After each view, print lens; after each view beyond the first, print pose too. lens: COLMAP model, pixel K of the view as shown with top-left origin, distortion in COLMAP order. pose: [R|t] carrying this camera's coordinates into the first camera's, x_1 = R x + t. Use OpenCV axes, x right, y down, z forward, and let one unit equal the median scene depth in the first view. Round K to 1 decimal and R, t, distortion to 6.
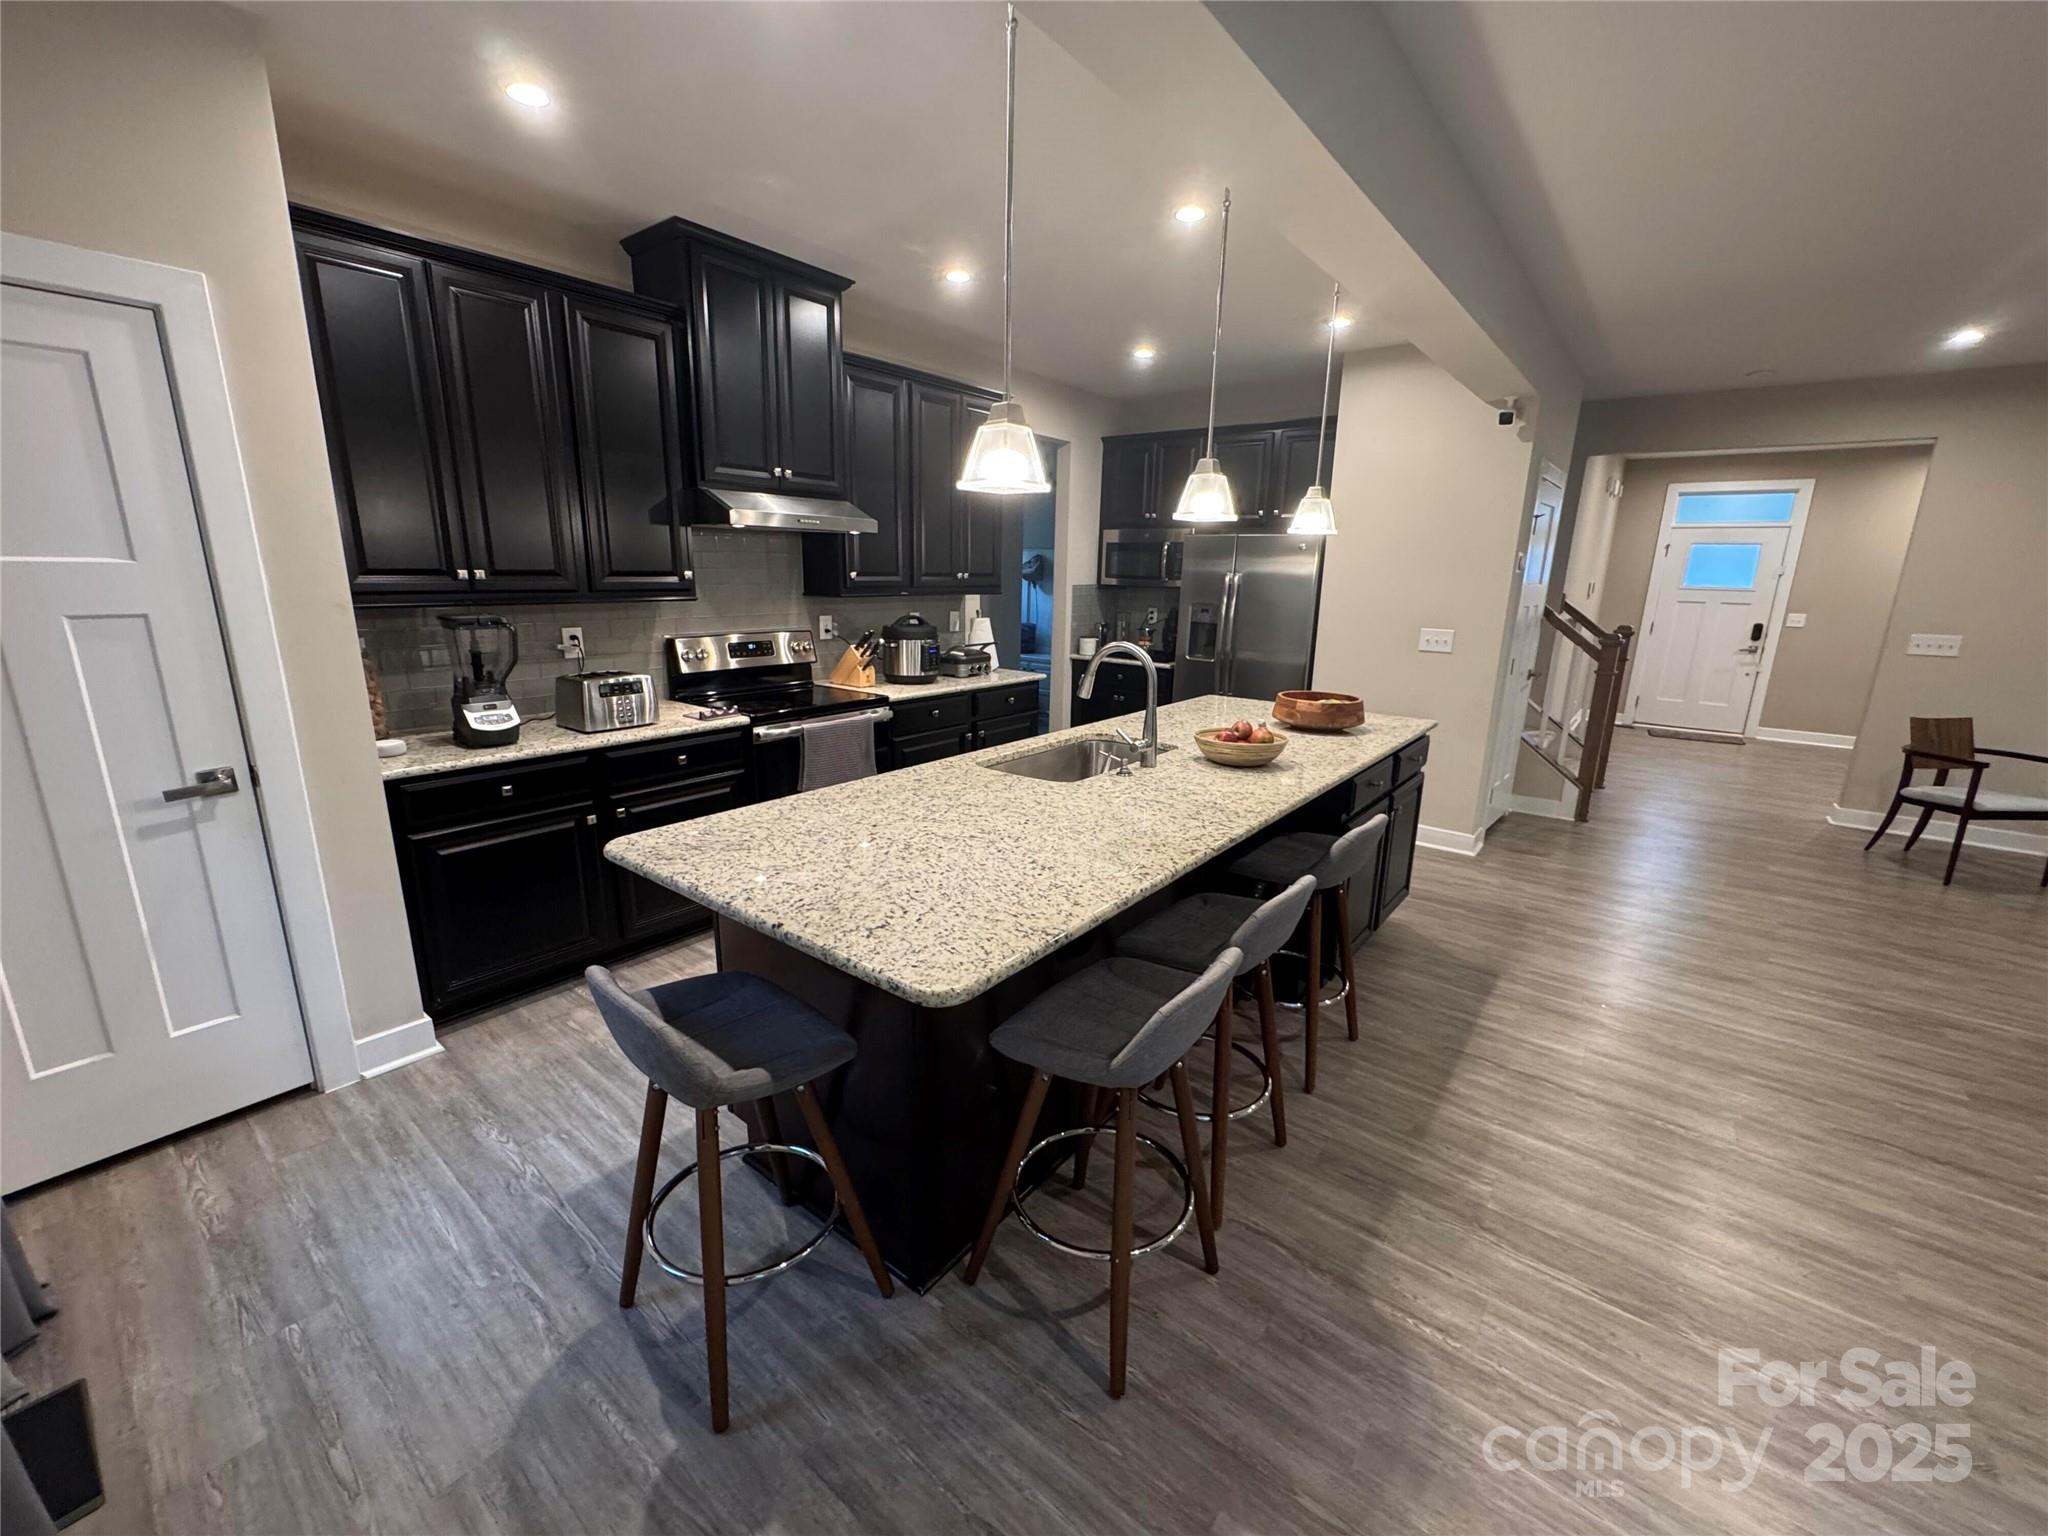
lens RADIAL K [[817.1, 0, 1024.0], [0, 817.1, 768.0], [0, 0, 1]] dist [-0.003480, -0.000407]
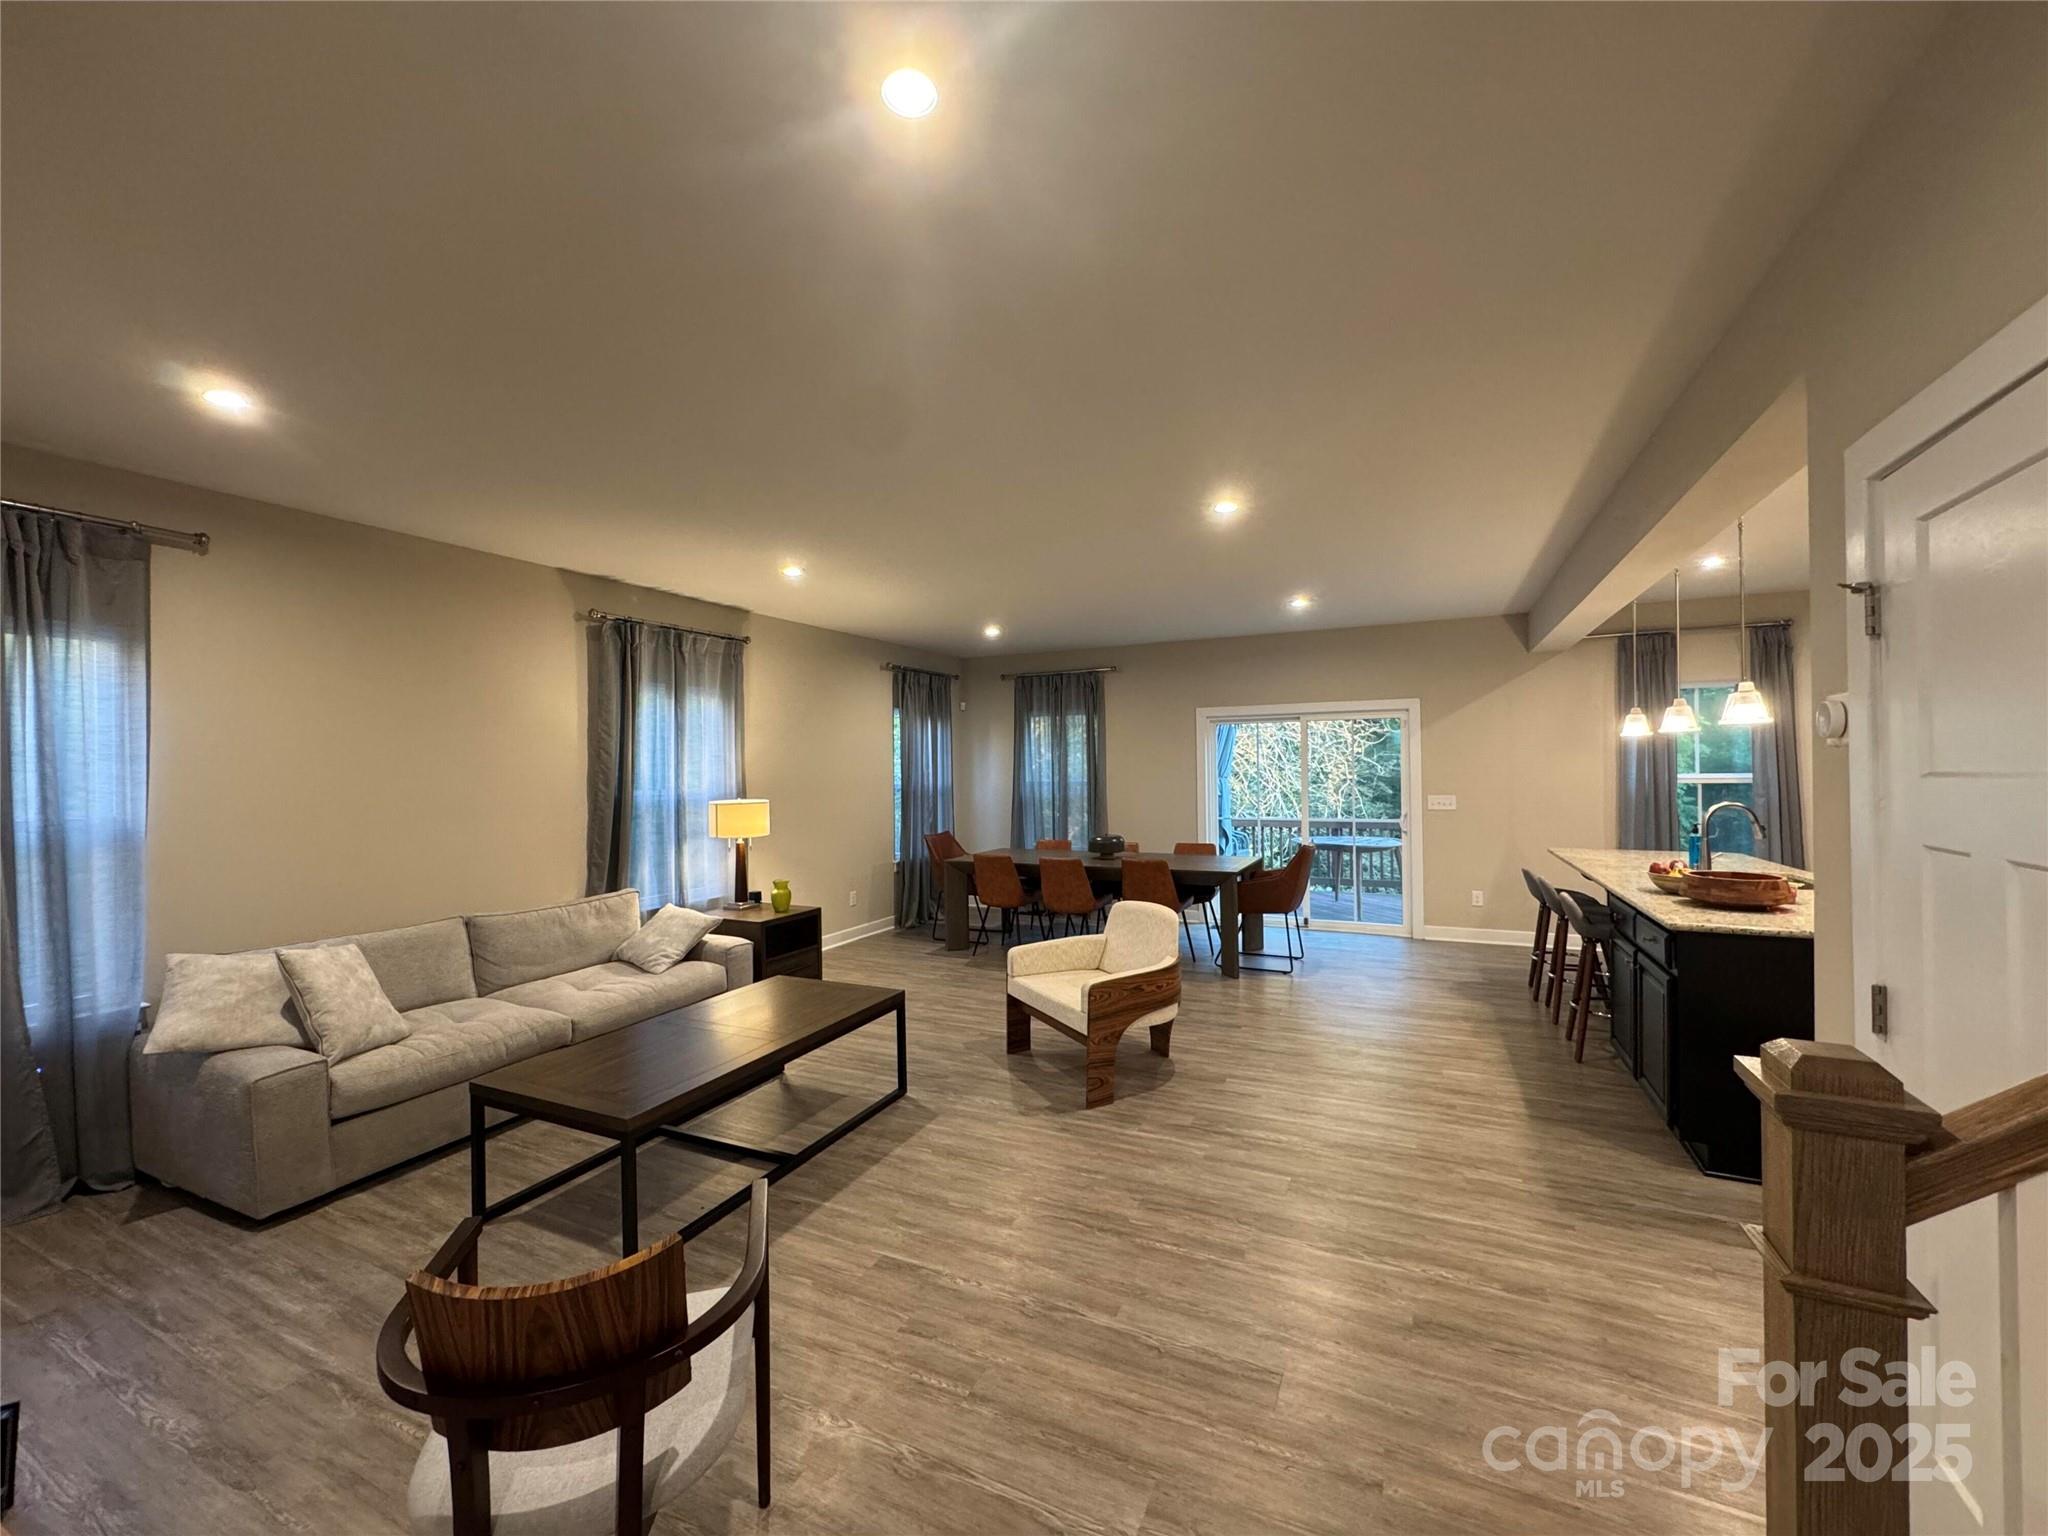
lens RADIAL K [[817.1, 0, 1024.0], [0, 817.1, 768.0], [0, 0, 1]] dist [-0.003480, -0.000407]
pose [[-0.974458, -0.010348, -0.224333, 2.017788], [-0.062167, 0.972330, 0.225190, -0.543298], [0.215796, 0.233384, -0.948137, 2.409765]]
